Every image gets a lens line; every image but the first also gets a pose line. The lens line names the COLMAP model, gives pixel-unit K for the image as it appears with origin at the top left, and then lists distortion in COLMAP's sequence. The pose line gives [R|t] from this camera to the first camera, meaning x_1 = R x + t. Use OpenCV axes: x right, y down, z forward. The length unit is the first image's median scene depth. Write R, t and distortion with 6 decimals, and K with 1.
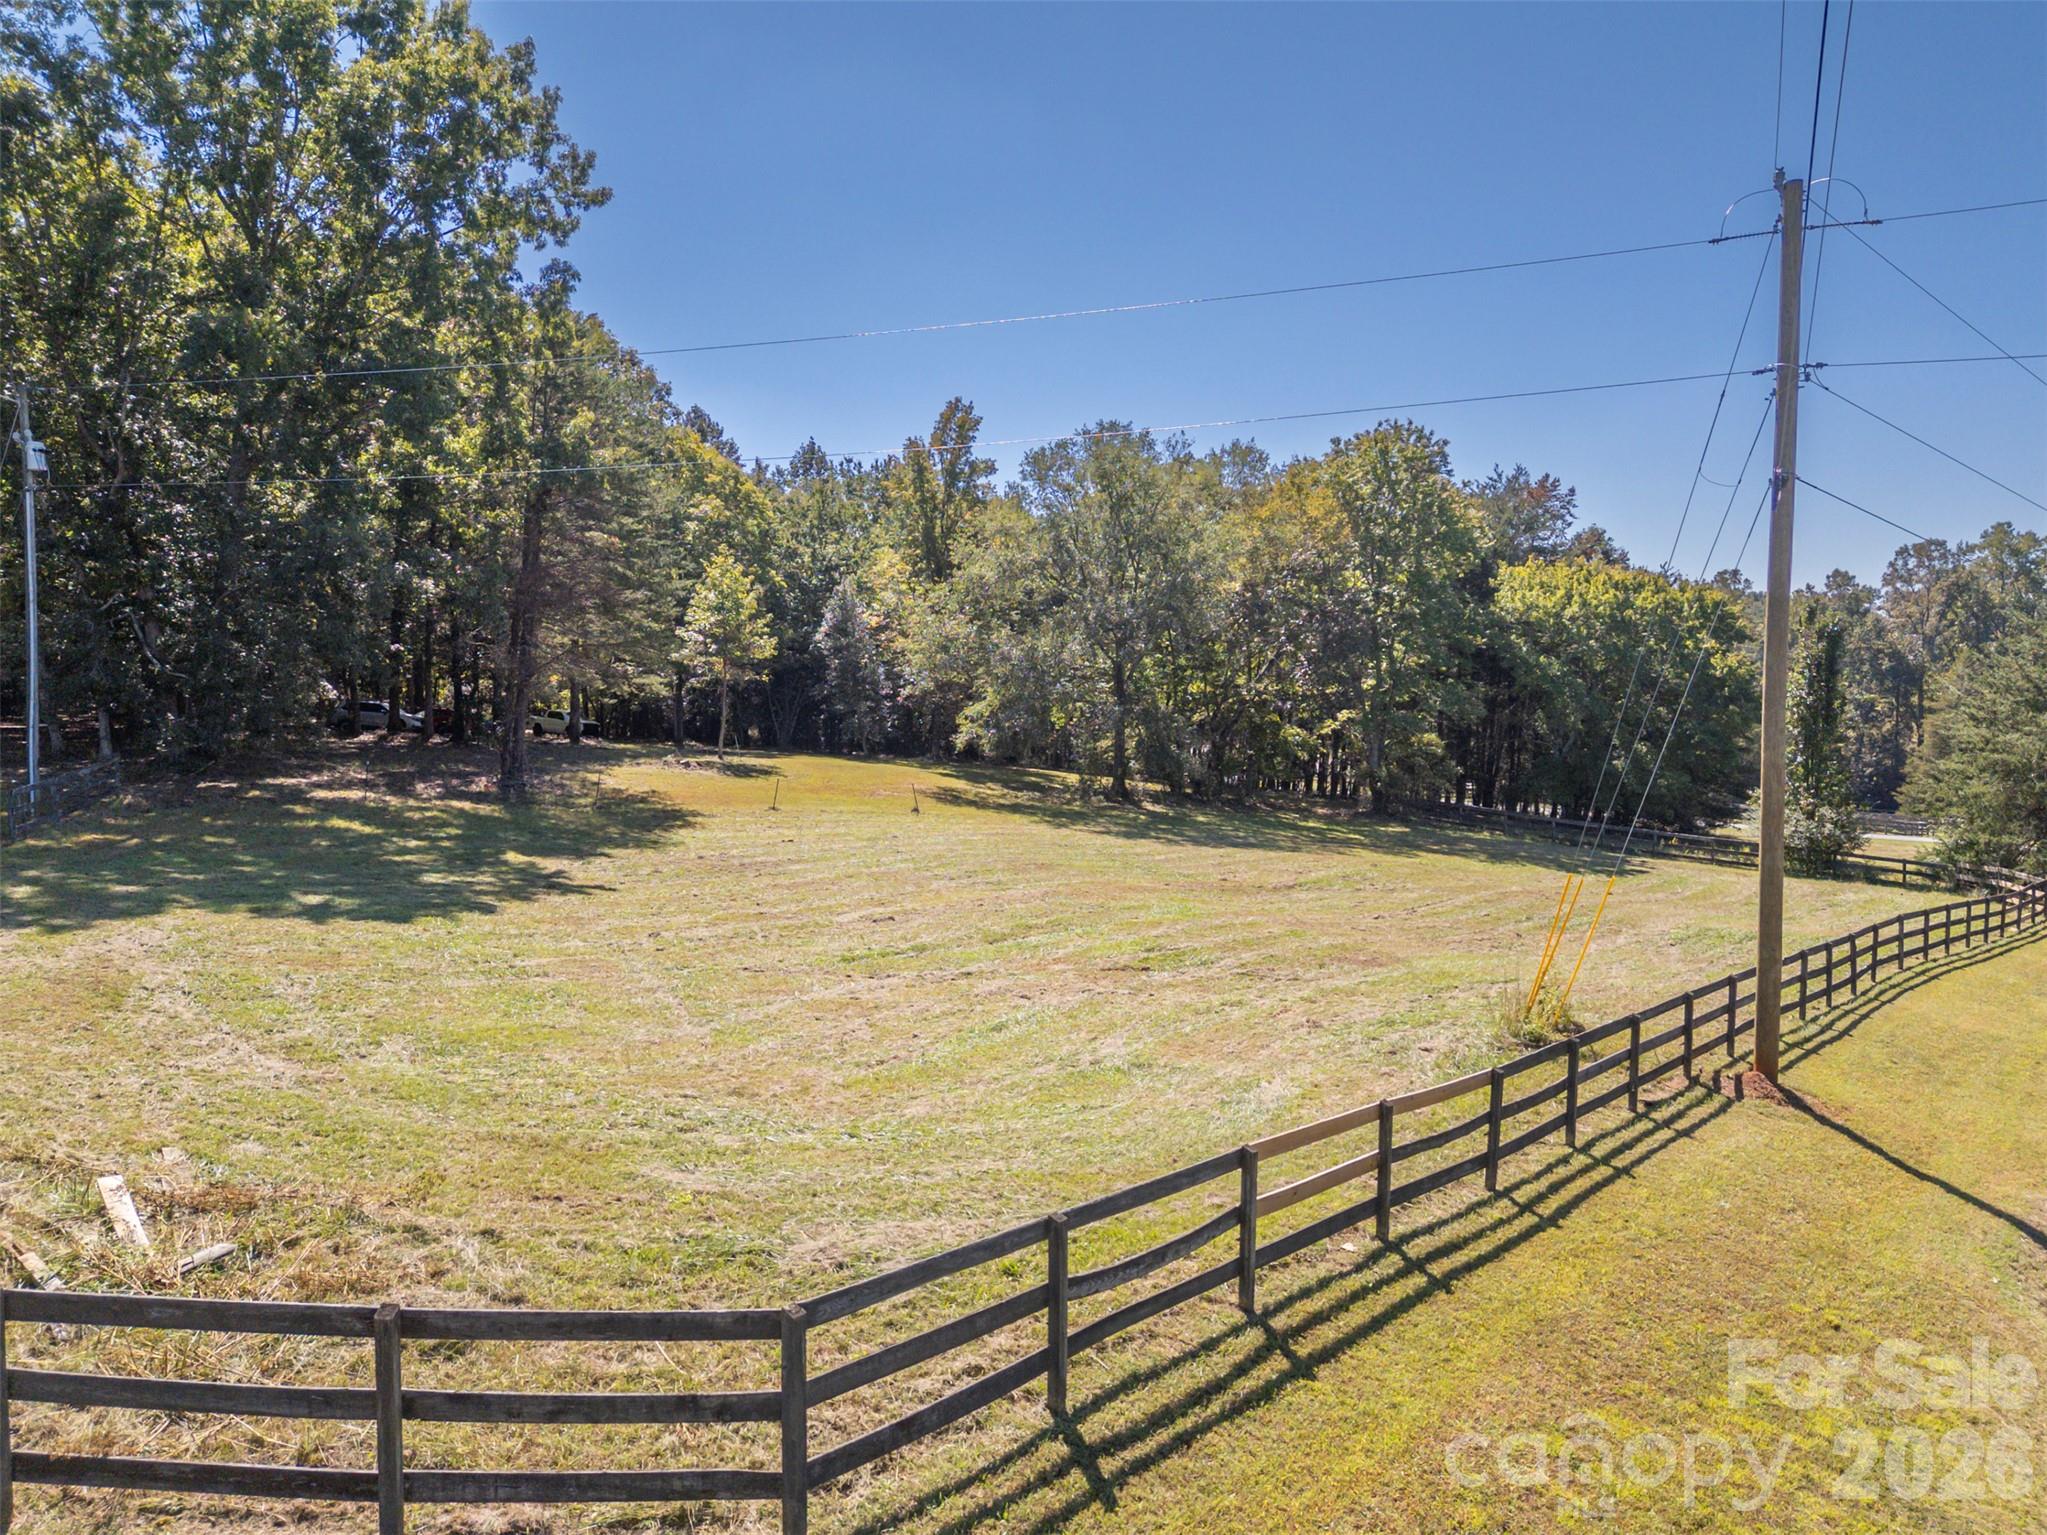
lens RADIAL K [[1504.7, 0, 1023.5], [0, 1504.7, 767.5], [0, 0, 1]] dist [0.085167, -0.079728]
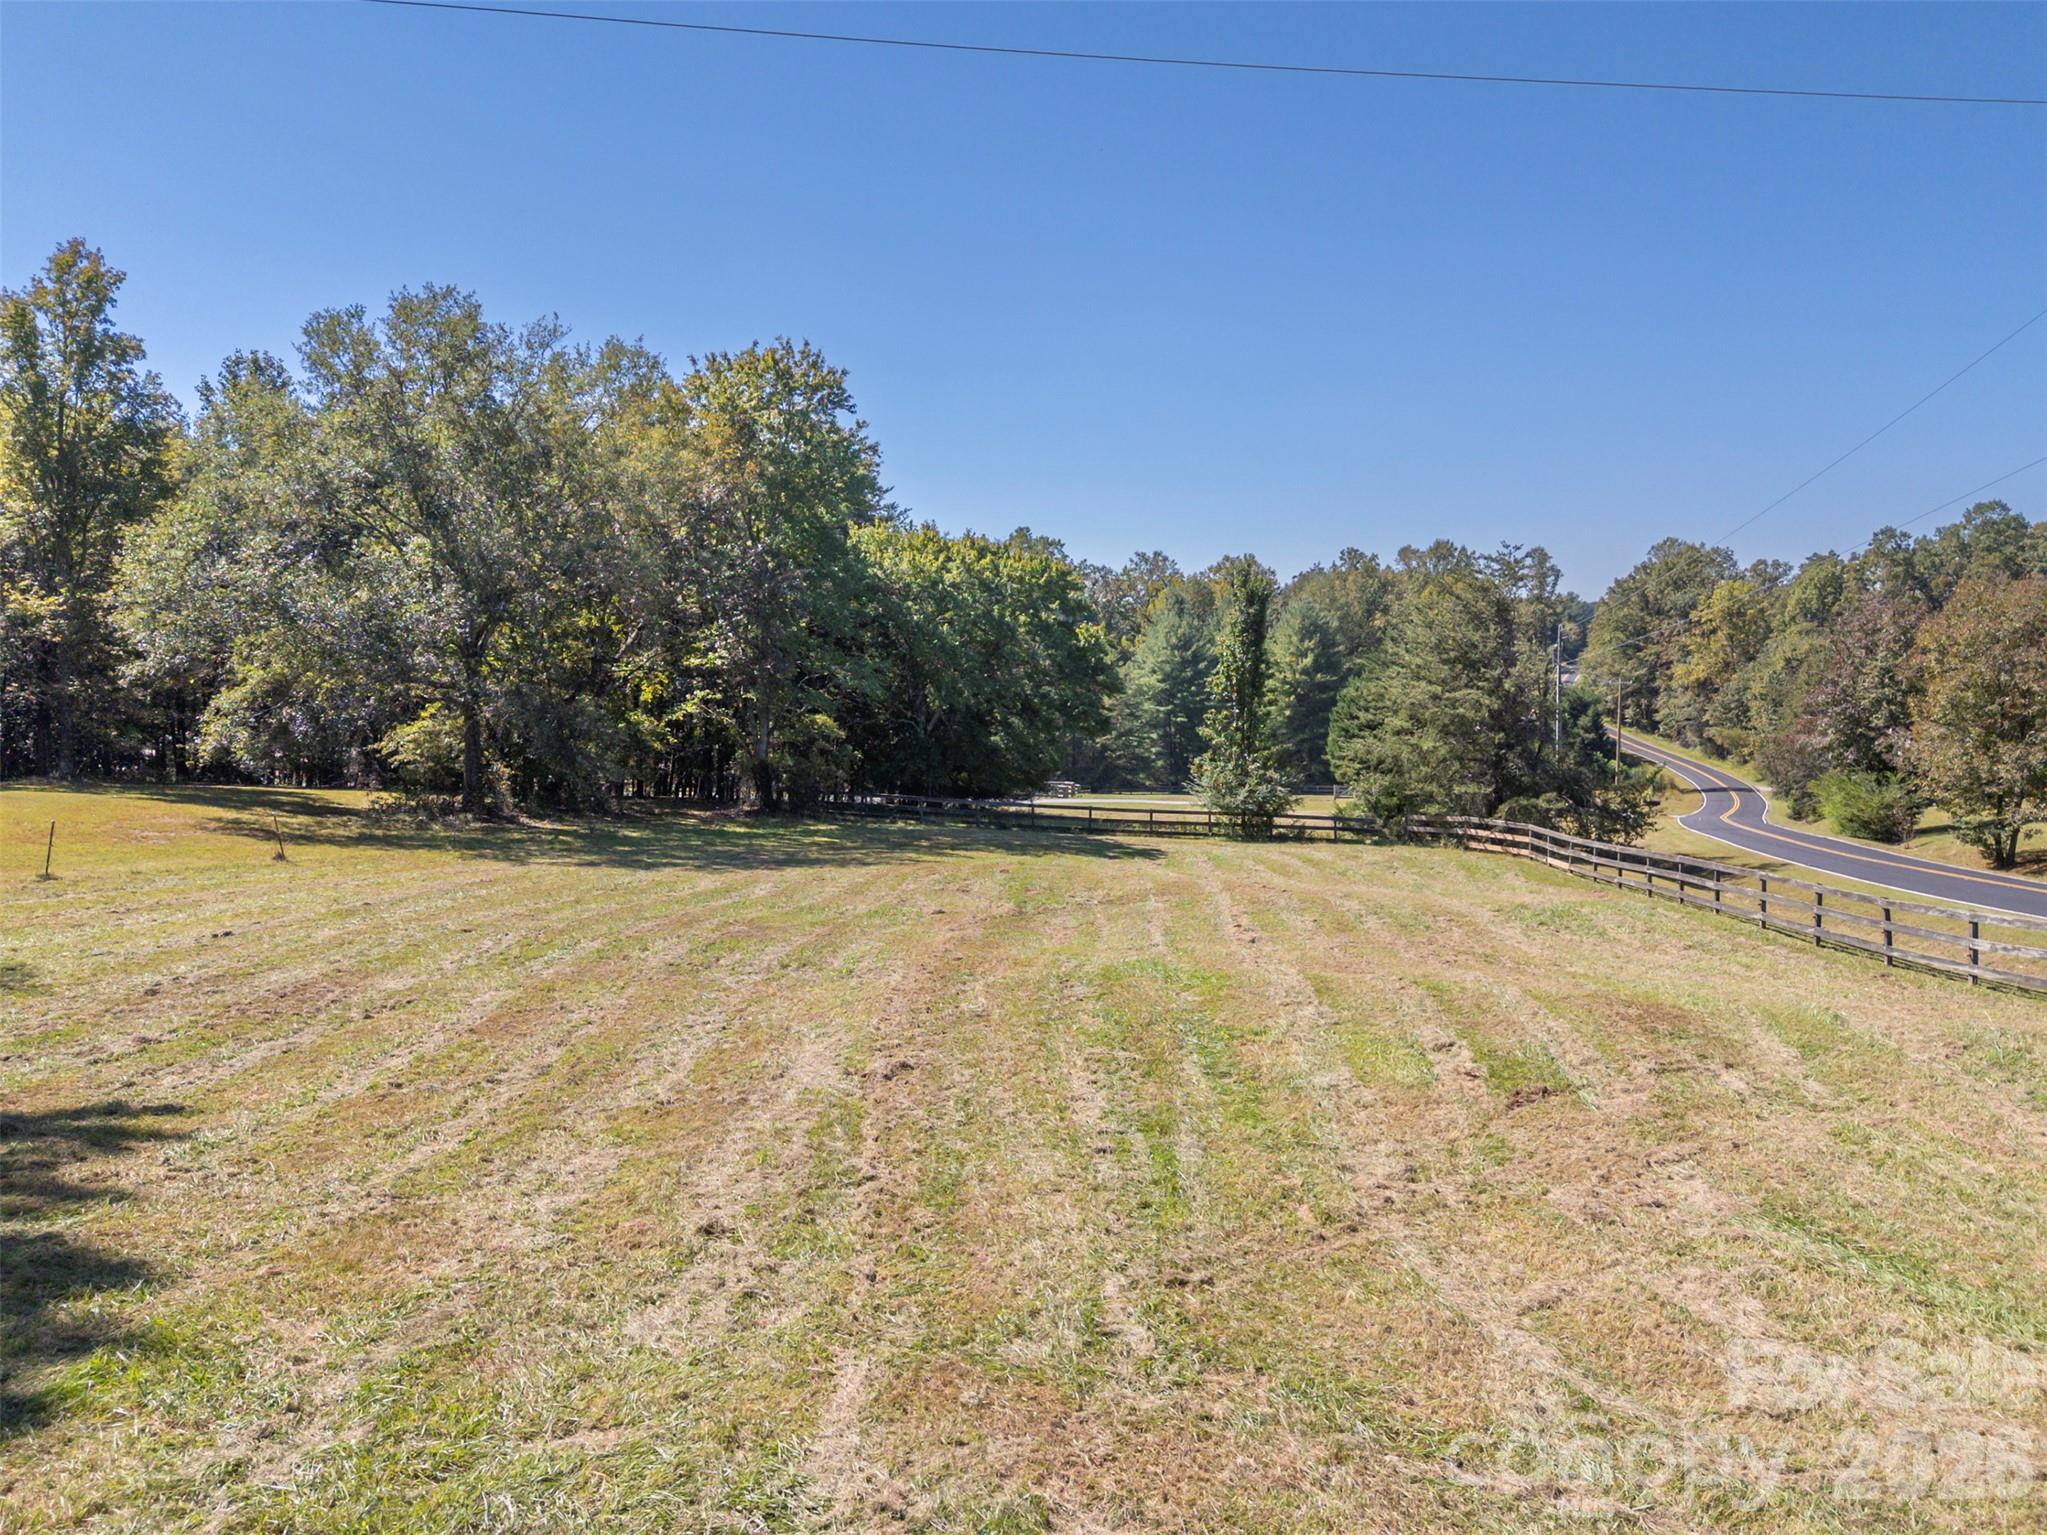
lens RADIAL K [[1504.7, 0, 1023.5], [0, 1504.7, 767.5], [0, 0, 1]] dist [0.085167, -0.079728]
pose [[0.792786, -0.053467, 0.607151, -0.165270], [0.052613, 0.998430, 0.019225, -0.002892], [-0.607225, 0.016703, 0.794354, 0.253763]]
